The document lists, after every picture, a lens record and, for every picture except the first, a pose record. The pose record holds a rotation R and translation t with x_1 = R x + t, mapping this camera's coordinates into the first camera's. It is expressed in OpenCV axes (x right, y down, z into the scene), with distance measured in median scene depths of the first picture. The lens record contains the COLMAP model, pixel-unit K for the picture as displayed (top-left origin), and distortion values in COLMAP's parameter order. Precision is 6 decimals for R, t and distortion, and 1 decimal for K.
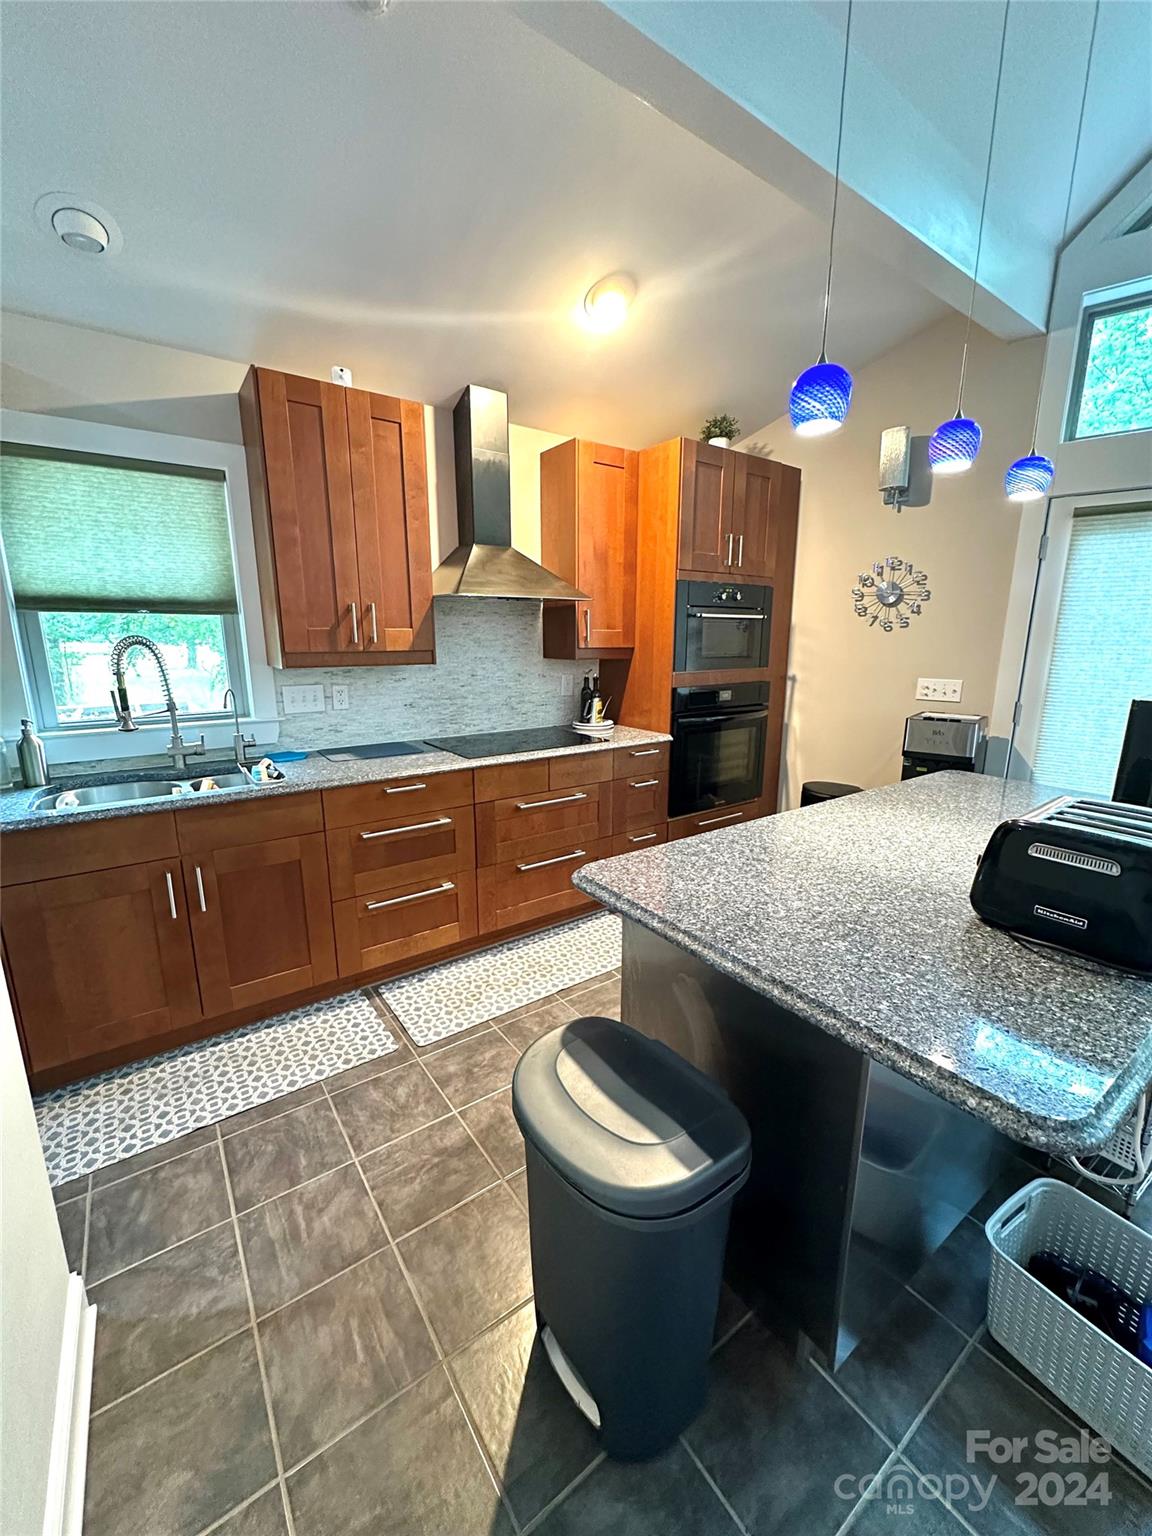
lens RADIAL K [[615.6, 0, 575.1], [0, 615.6, 767.6], [0, 0, 1]] dist [-0.001428, 0.000241]
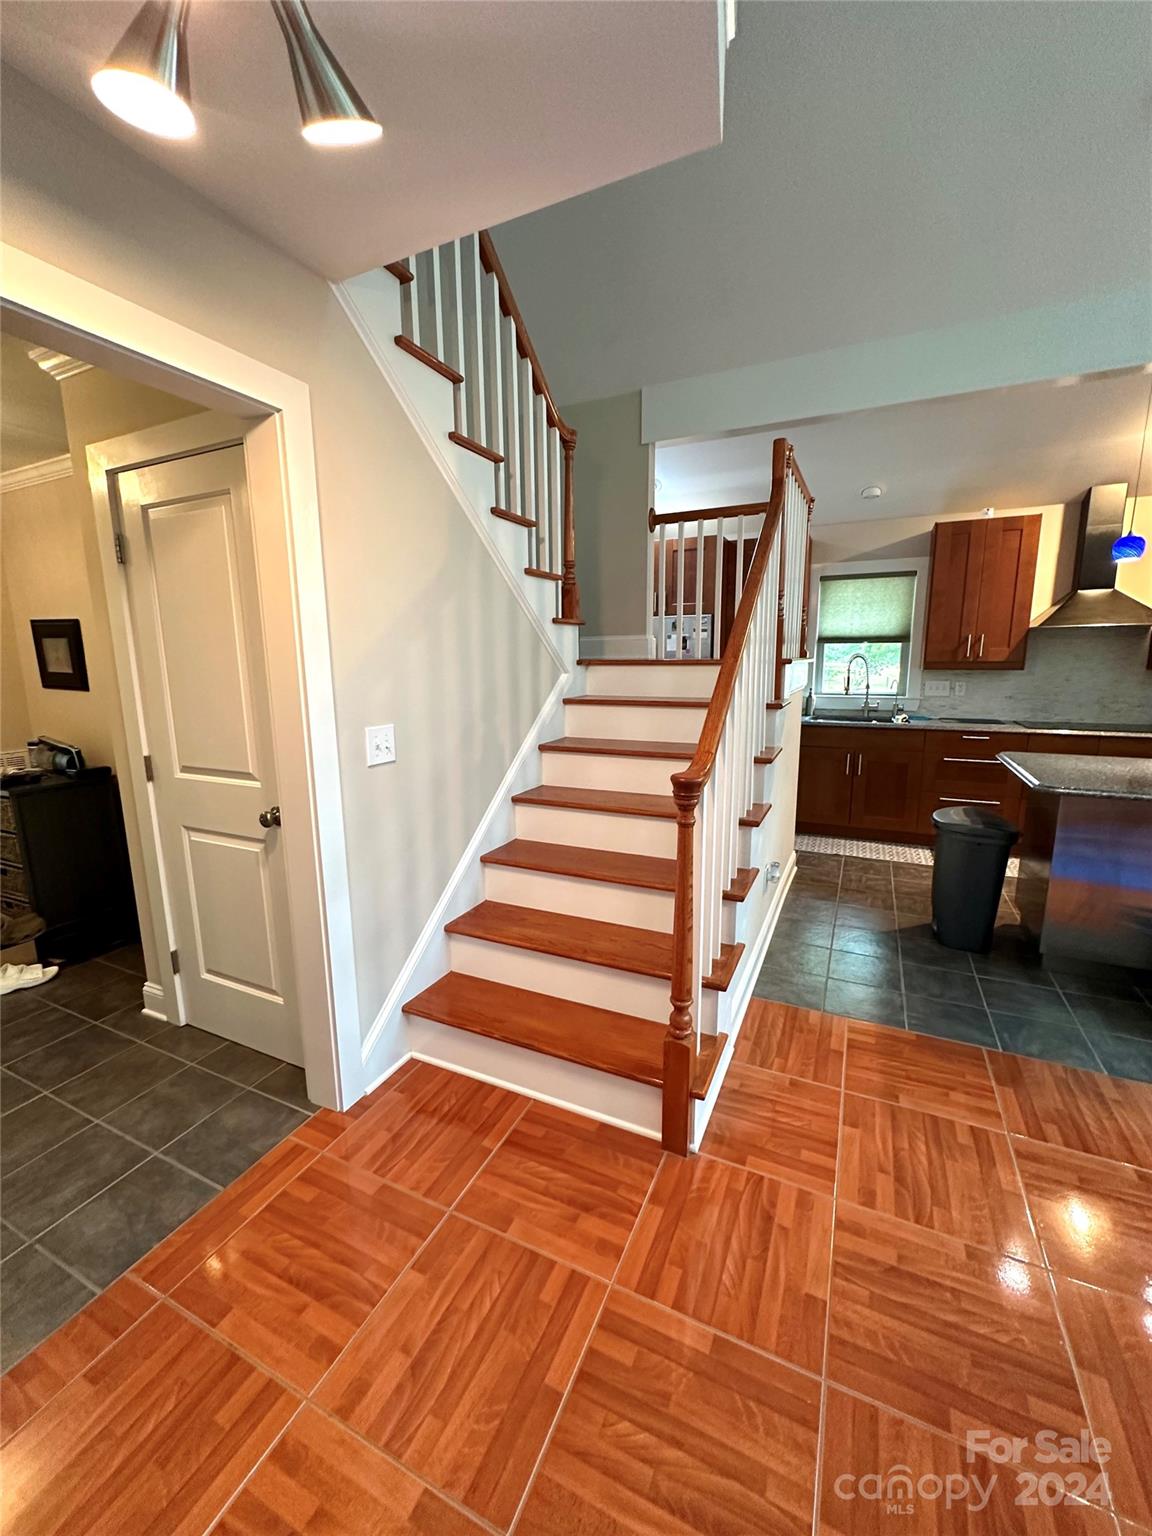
lens RADIAL K [[615.6, 0, 577.2], [0, 615.6, 771.9], [0, 0, 1]] dist [-0.001428, 0.000241]
pose [[0.489306, 0.156238, -0.858003, 0.724186], [-0.175308, 0.981361, 0.078725, 0.198273], [0.854311, 0.111894, 0.507576, -0.904485]]
